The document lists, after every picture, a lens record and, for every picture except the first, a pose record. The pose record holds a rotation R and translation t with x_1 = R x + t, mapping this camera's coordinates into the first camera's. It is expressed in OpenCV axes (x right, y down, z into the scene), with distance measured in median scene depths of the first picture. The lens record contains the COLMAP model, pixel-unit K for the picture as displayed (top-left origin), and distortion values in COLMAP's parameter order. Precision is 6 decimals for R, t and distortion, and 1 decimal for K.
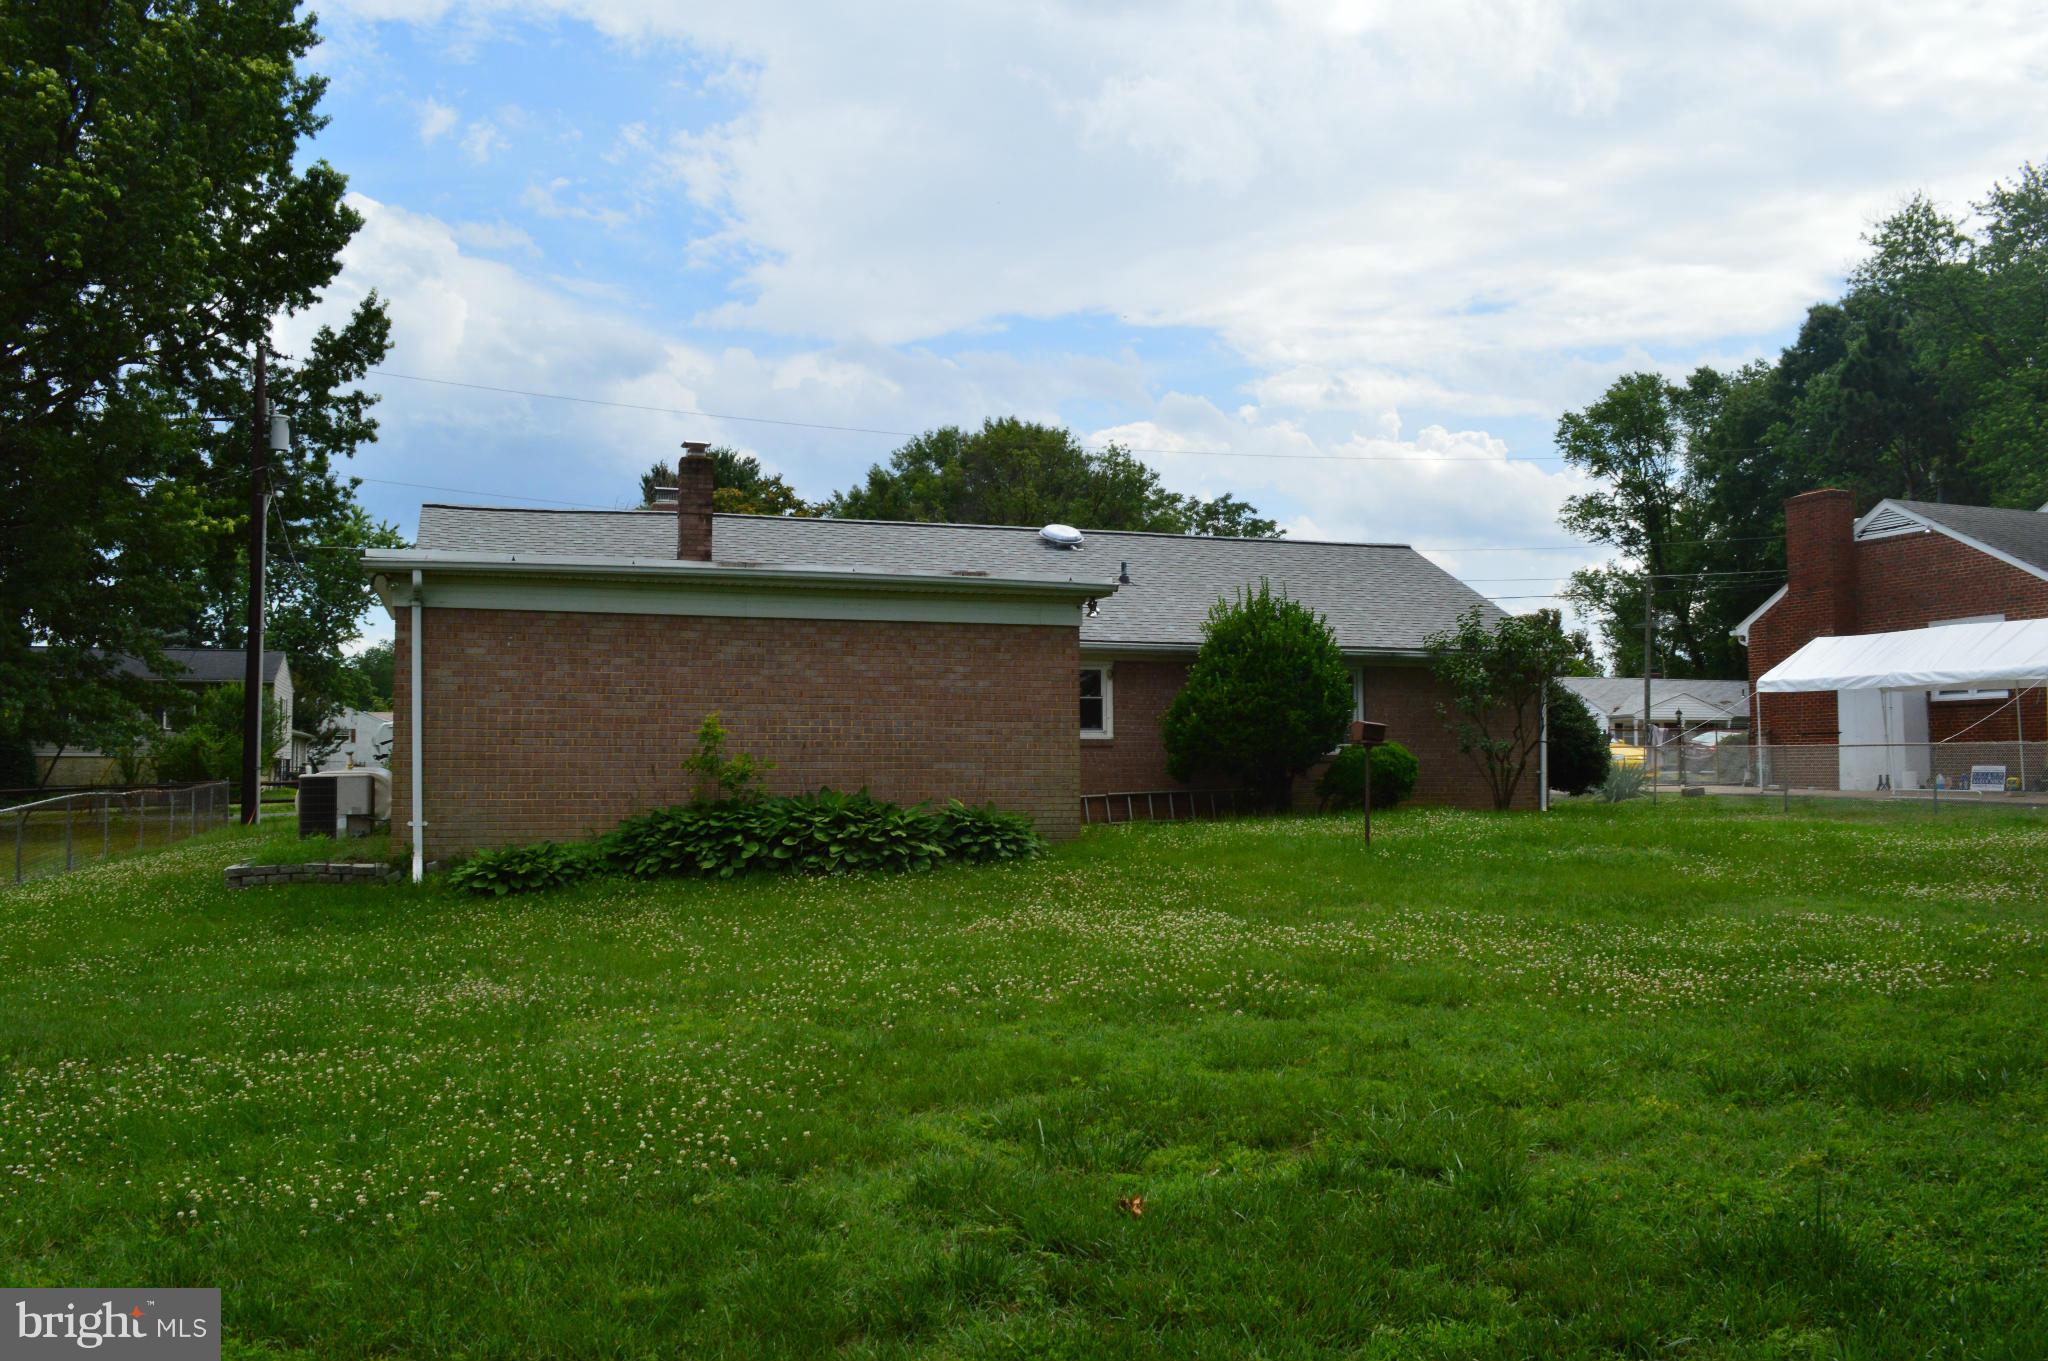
lens RADIAL K [[1675.5, 0, 1010.6], [0, 1675.5, 668.9], [0, 0, 1]] dist [-0.069656, 0.002738]
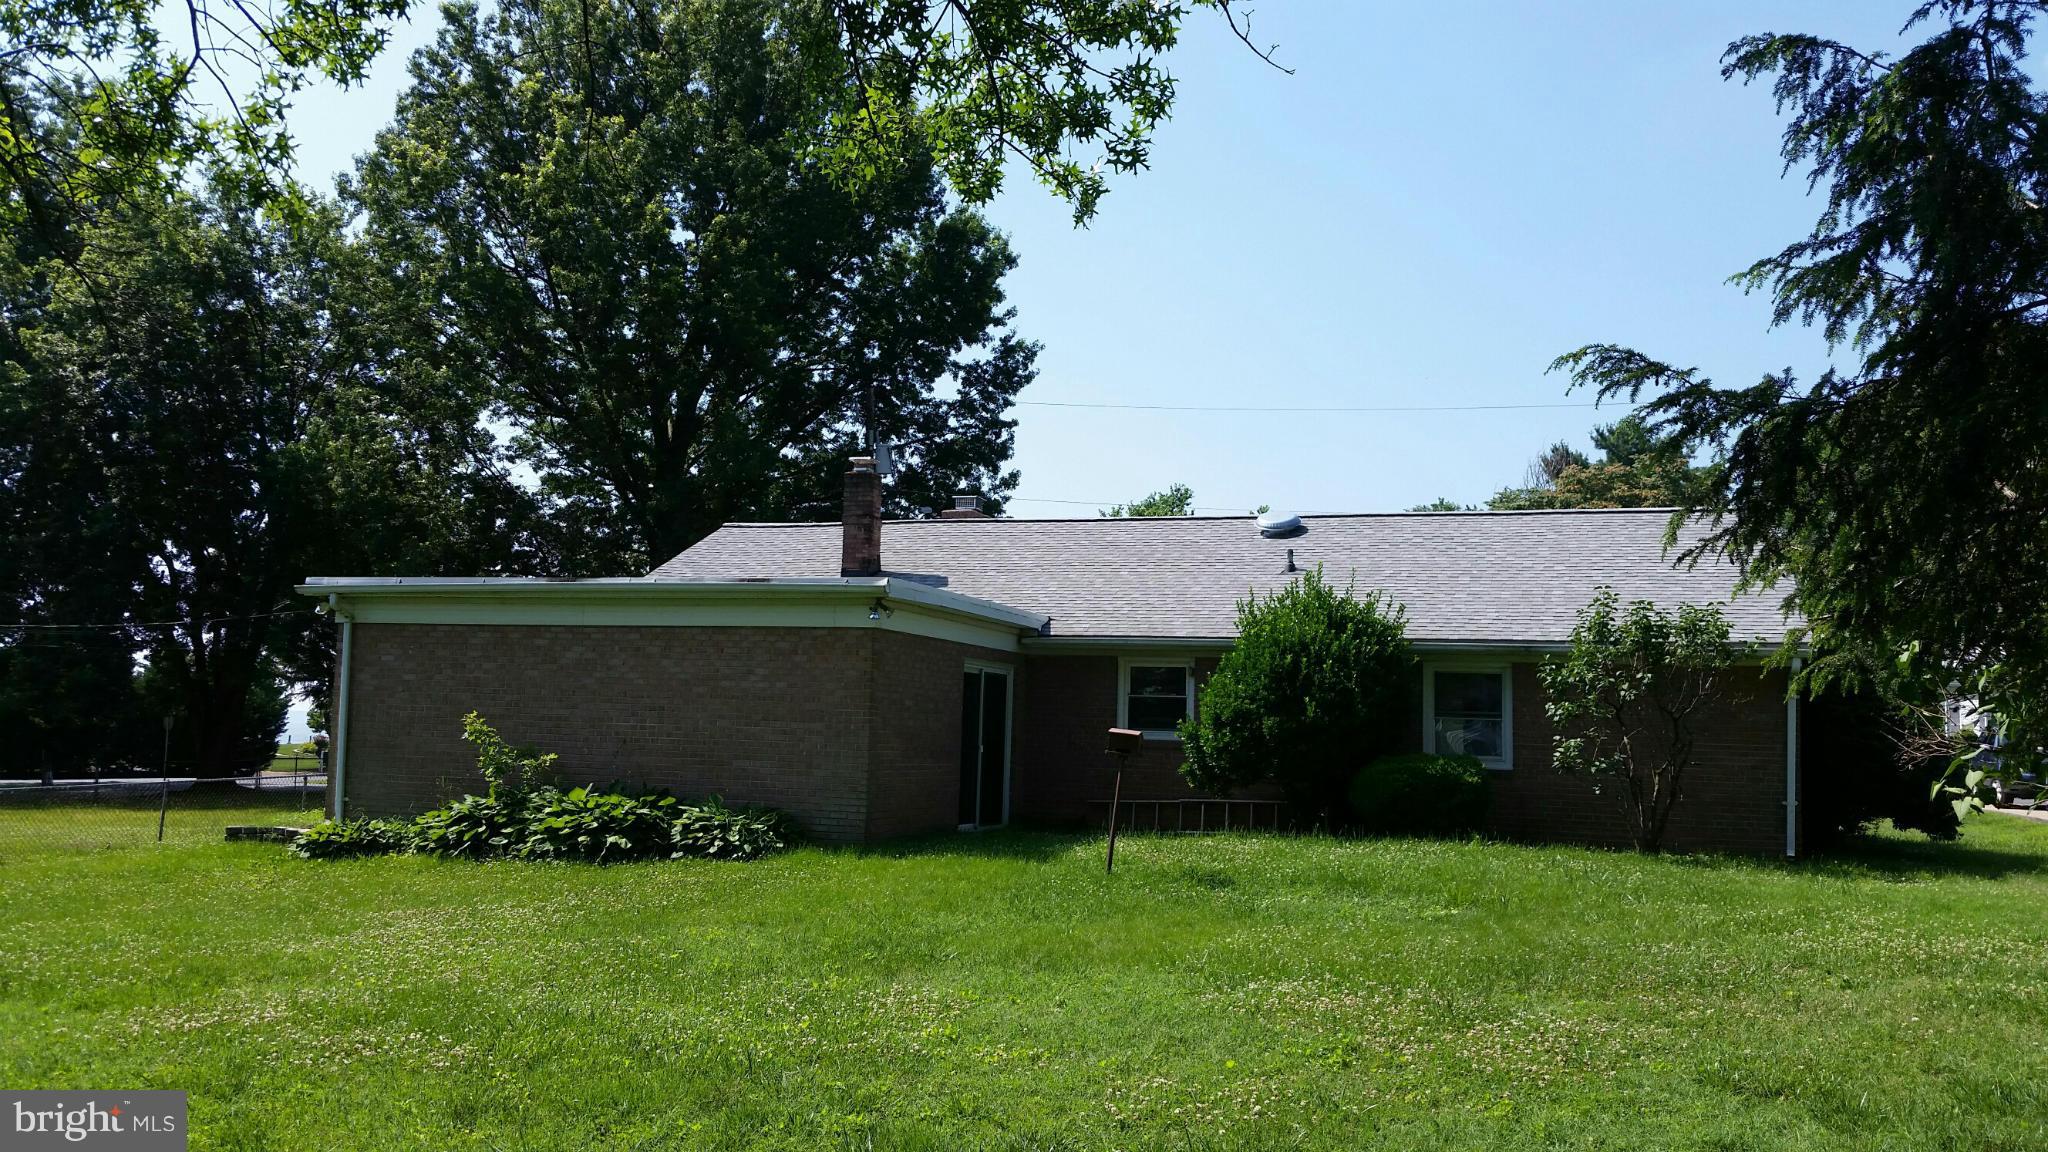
lens RADIAL K [[1650.1, 0, 1024.0], [0, 1650.1, 576.0], [0, 0, 1]] dist [0.155913, -0.391573]
pose [[0.811184, -0.032892, -0.583865, 0.723087], [0.005637, 0.998810, -0.048435, -0.008137], [0.584764, 0.035998, 0.810405, 0.261916]]
